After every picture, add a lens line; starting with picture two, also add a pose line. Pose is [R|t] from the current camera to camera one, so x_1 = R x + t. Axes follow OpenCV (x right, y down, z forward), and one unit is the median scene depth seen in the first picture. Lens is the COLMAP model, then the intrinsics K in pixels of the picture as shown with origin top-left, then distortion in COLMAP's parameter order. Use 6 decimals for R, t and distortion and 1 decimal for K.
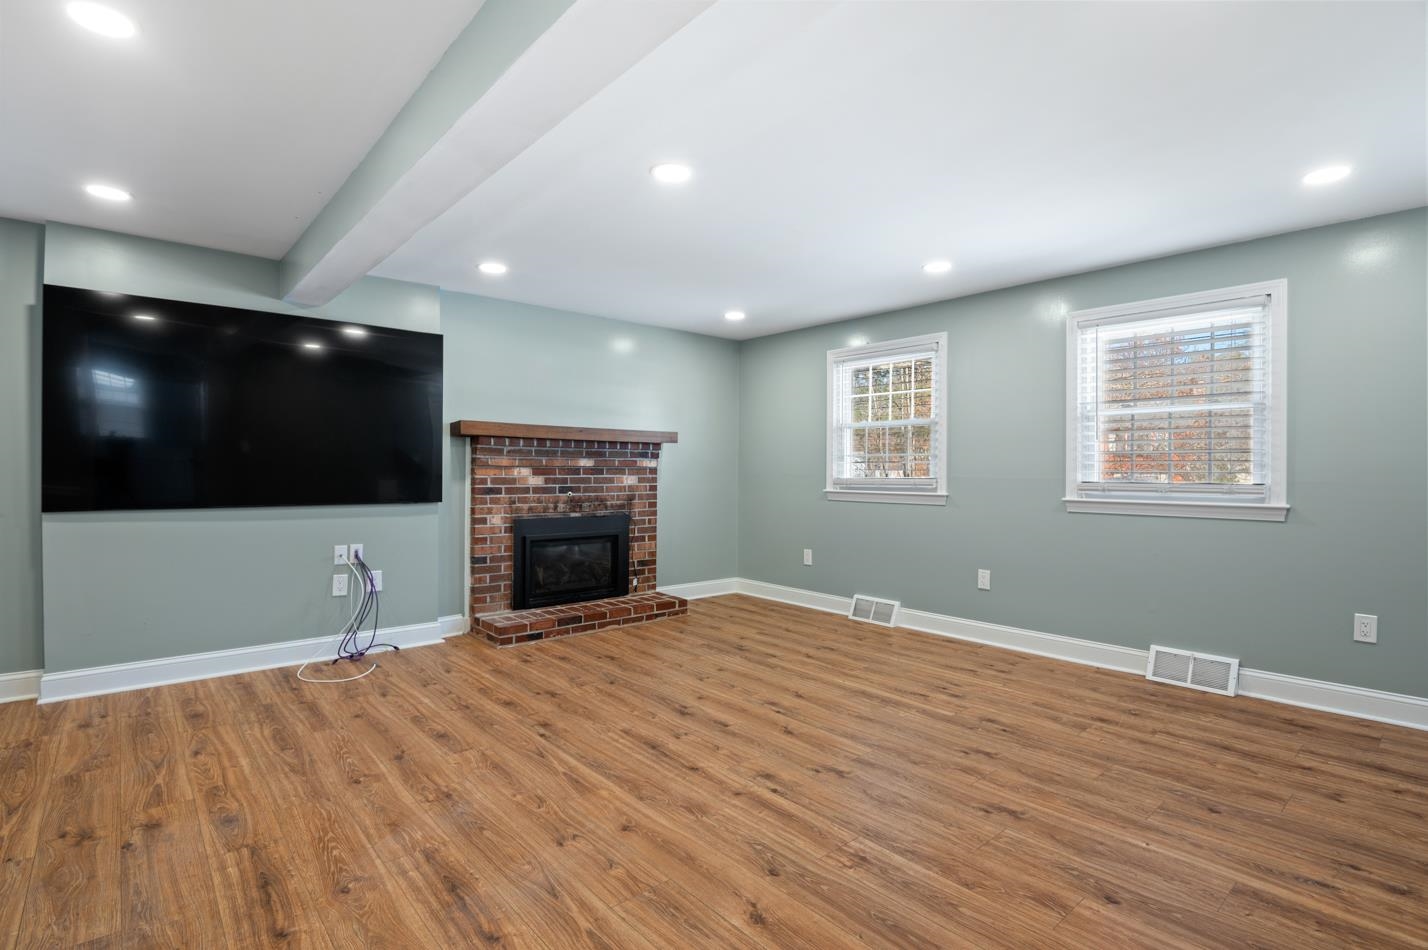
lens RADIAL K [[692.6, 0, 716.9], [0, 692.6, 457.2], [0, 0, 1]] dist [-0.003609, -0.011904]
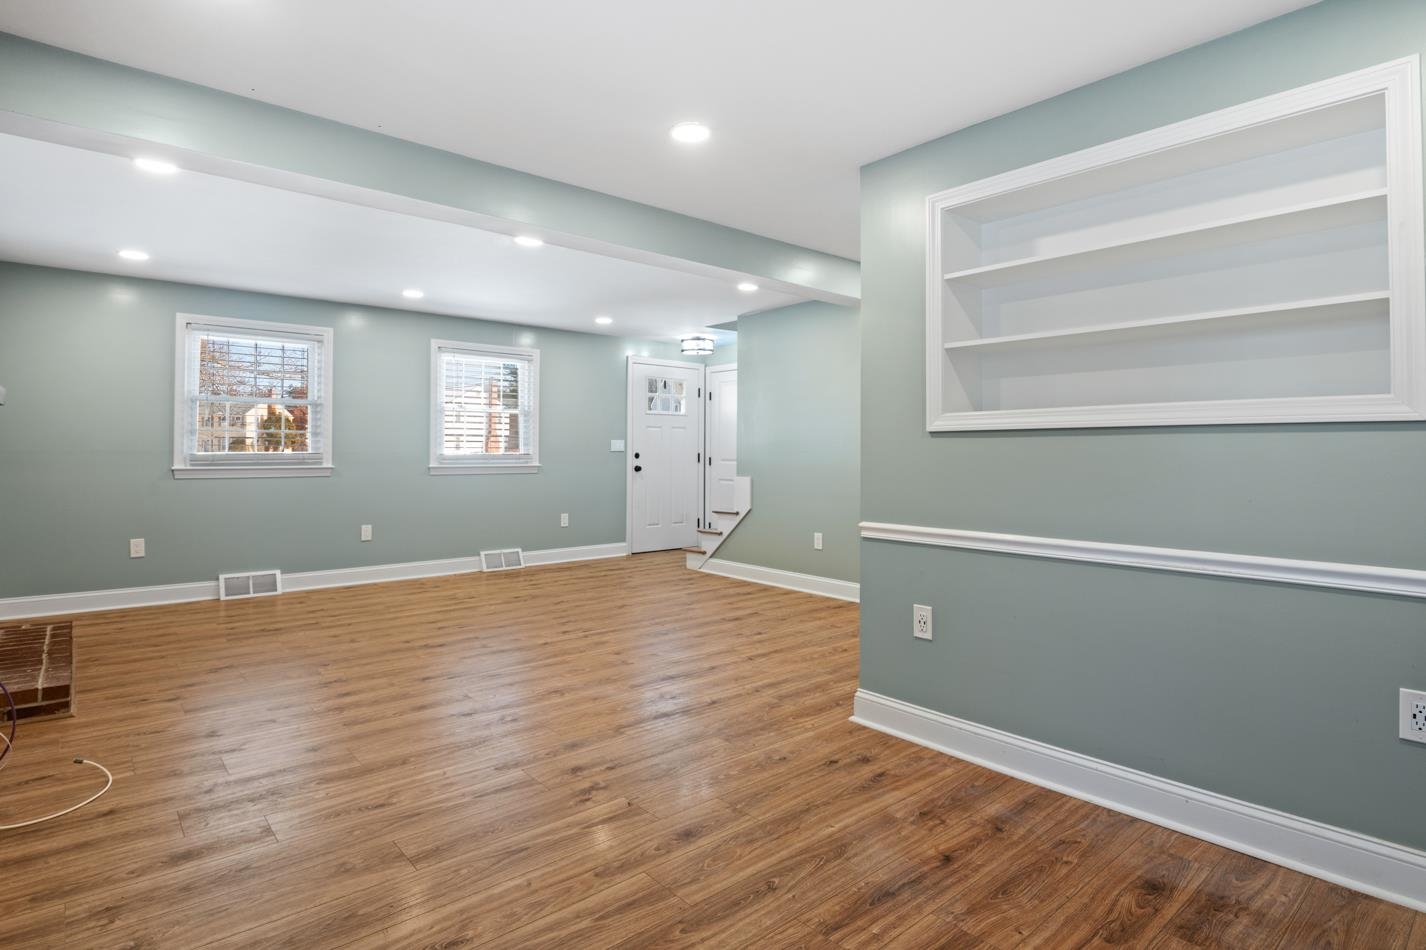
lens RADIAL K [[719.9, 0, 718.2], [0, 719.9, 434.2], [0, 0, 1]] dist [-0.003526, -0.001555]
pose [[0.003069, 0.017423, 0.999843, -1.172925], [-0.020965, 0.999630, -0.017355, 0.008201], [-0.999776, -0.020908, 0.003434, 0.456020]]
